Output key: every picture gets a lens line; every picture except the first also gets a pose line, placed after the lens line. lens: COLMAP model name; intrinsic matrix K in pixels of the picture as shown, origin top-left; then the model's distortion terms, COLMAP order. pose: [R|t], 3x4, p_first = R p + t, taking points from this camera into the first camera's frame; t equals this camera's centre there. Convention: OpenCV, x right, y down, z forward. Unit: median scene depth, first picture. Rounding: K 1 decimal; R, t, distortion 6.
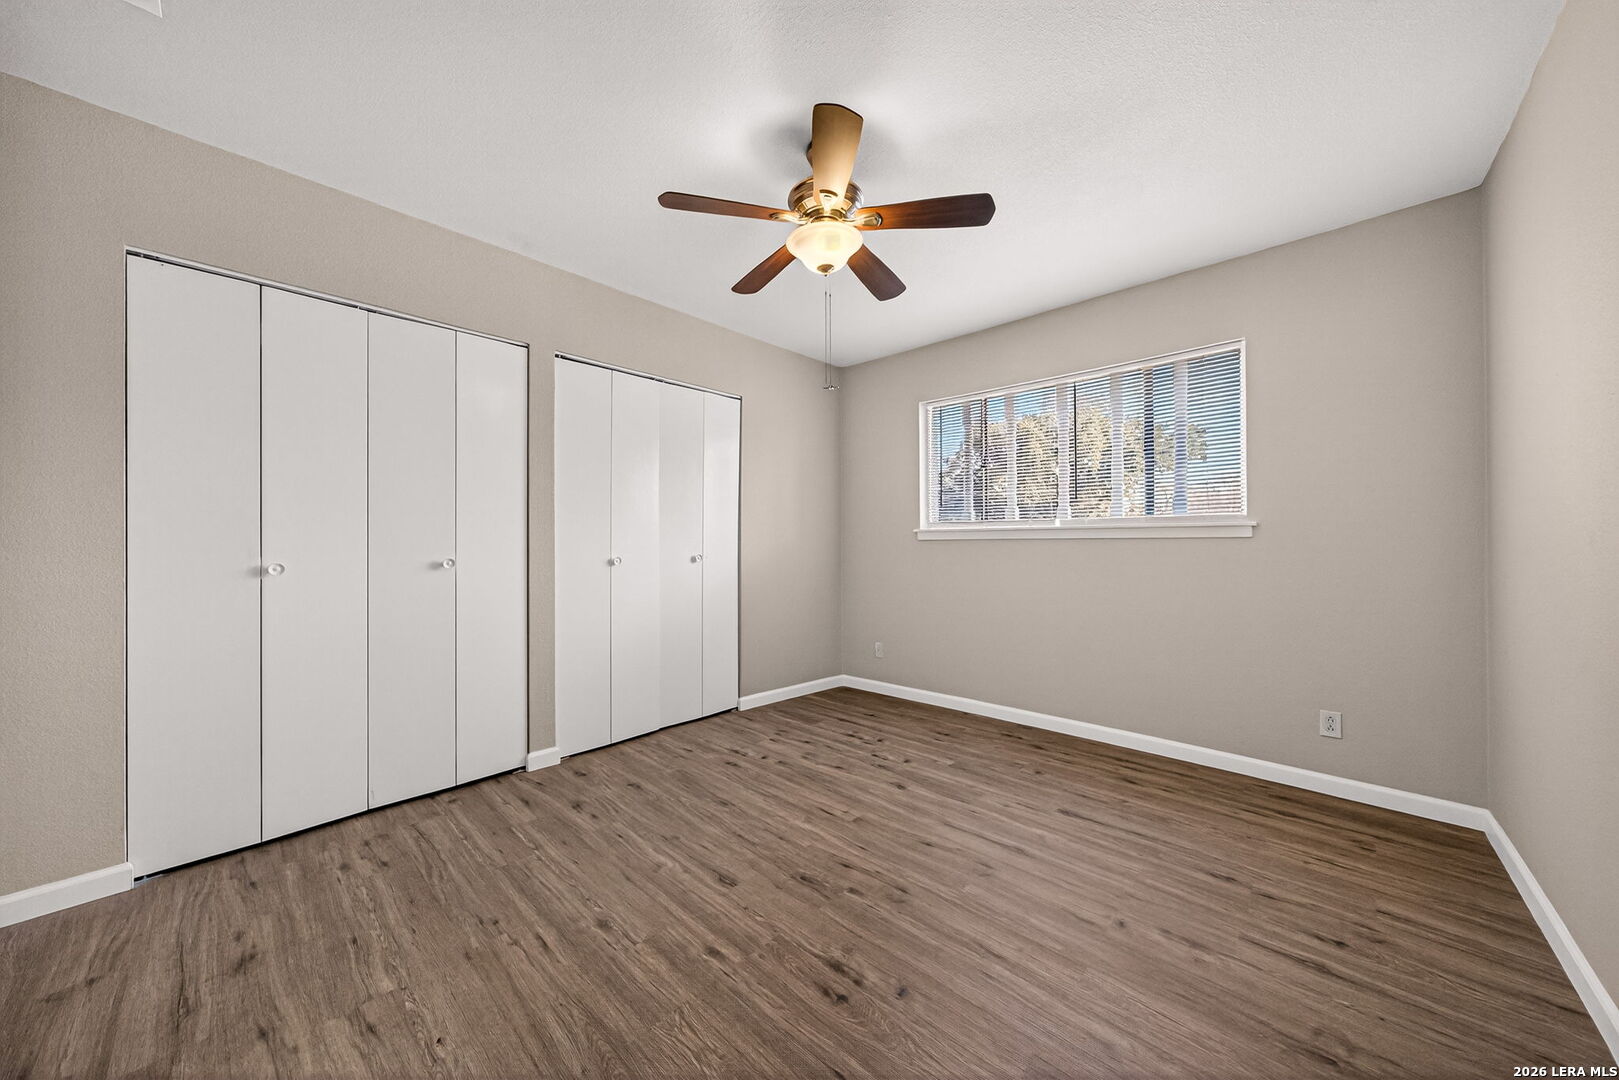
lens RADIAL K [[549.3, 0, 812.0], [0, 549.3, 544.6], [0, 0, 1]] dist [-0.002930, 0.000380]
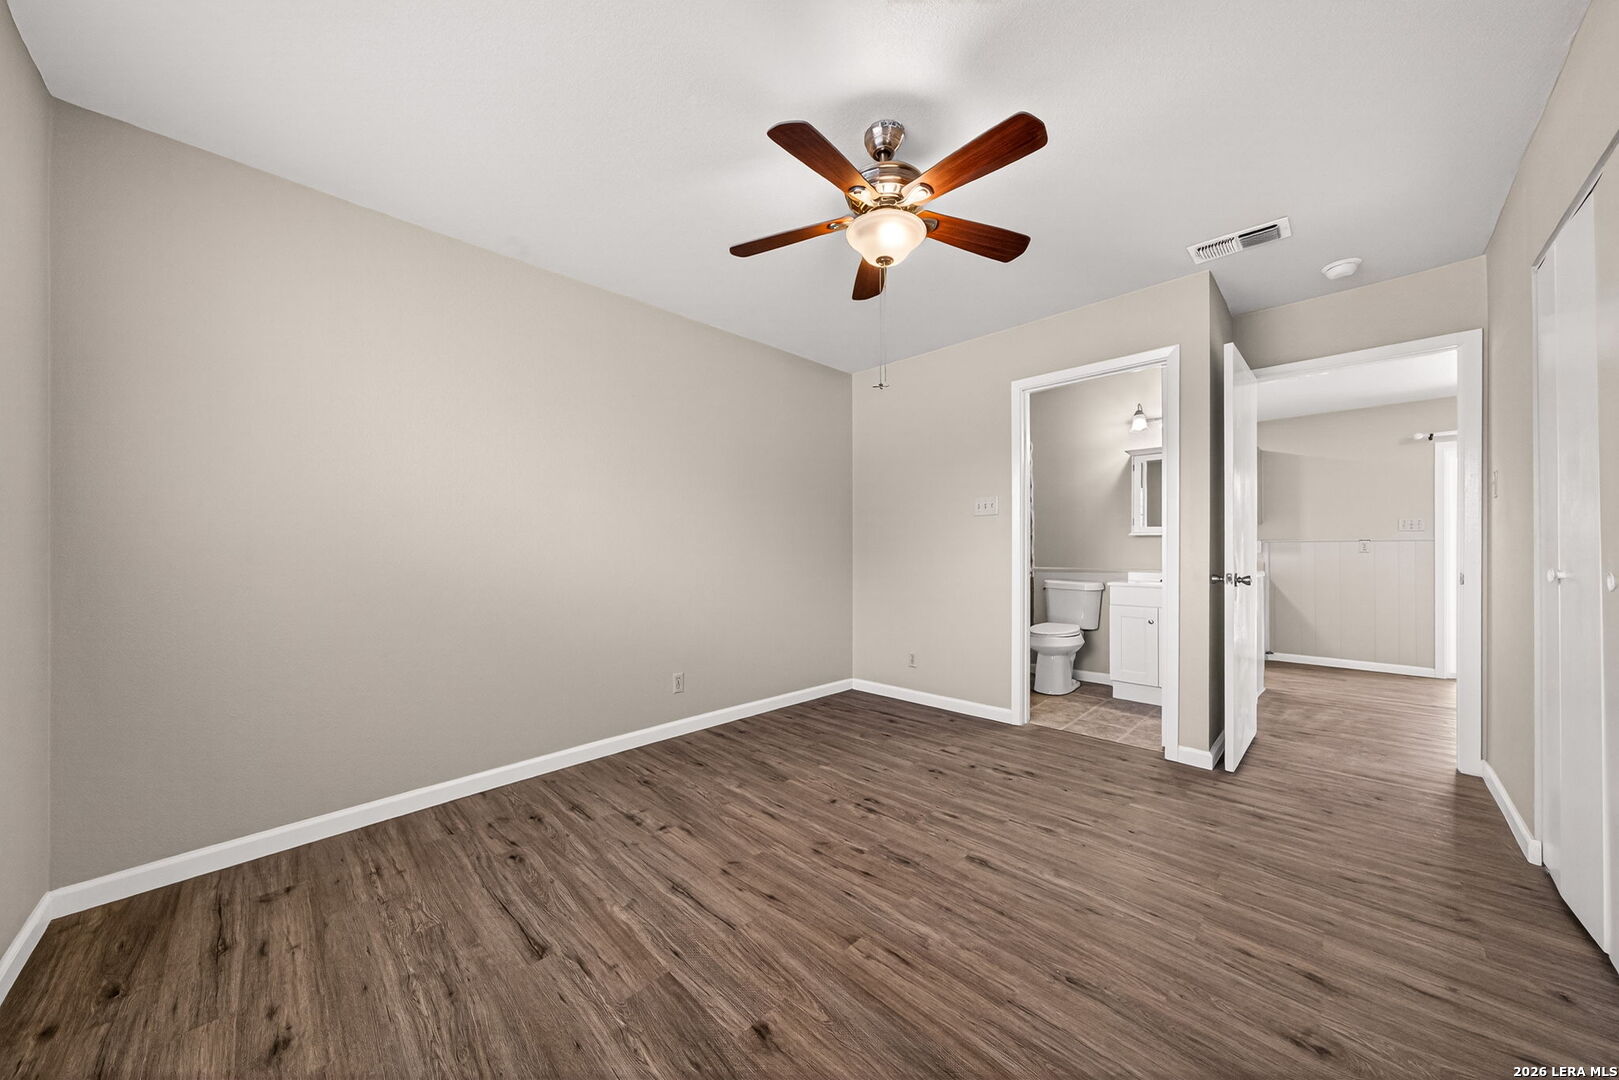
lens RADIAL K [[549.3, 0, 812.0], [0, 549.3, 544.6], [0, 0, 1]] dist [-0.002930, 0.000380]
pose [[-0.999717, 0.006429, 0.022908, 0.113586], [0.006189, 0.999925, -0.010541, 0.003134], [-0.022974, -0.010396, -0.999682, 1.682222]]
